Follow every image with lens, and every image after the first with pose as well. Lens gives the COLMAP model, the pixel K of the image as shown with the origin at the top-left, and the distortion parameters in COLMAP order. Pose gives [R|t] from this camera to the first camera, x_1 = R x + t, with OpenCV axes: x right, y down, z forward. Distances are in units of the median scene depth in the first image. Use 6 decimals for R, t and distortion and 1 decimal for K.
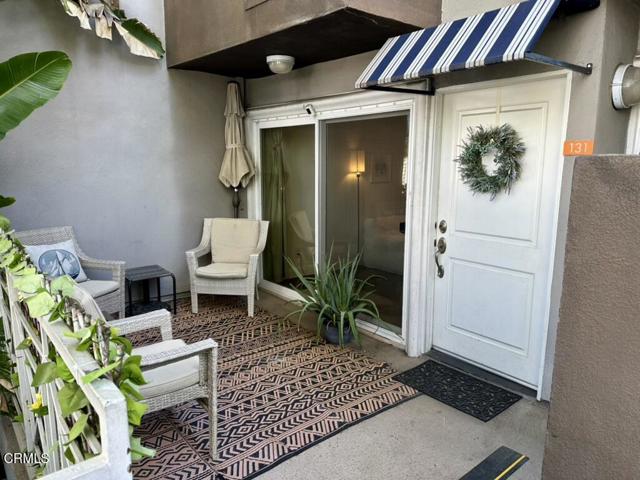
lens RADIAL K [[445.9, 0, 319.6], [0, 445.9, 239.8], [0, 0, 1]] dist [0.050255, -0.062780]
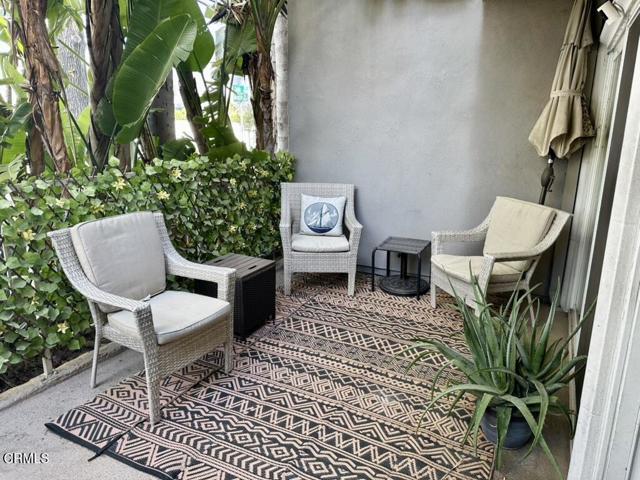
lens RADIAL K [[445.9, 0, 319.2], [0, 445.9, 241.6], [0, 0, 1]] dist [0.050255, -0.062780]
pose [[0.373560, 0.222860, -0.900437, 0.436547], [-0.161893, 0.971476, 0.173278, -0.075261], [0.913370, 0.081045, 0.398984, 0.583604]]
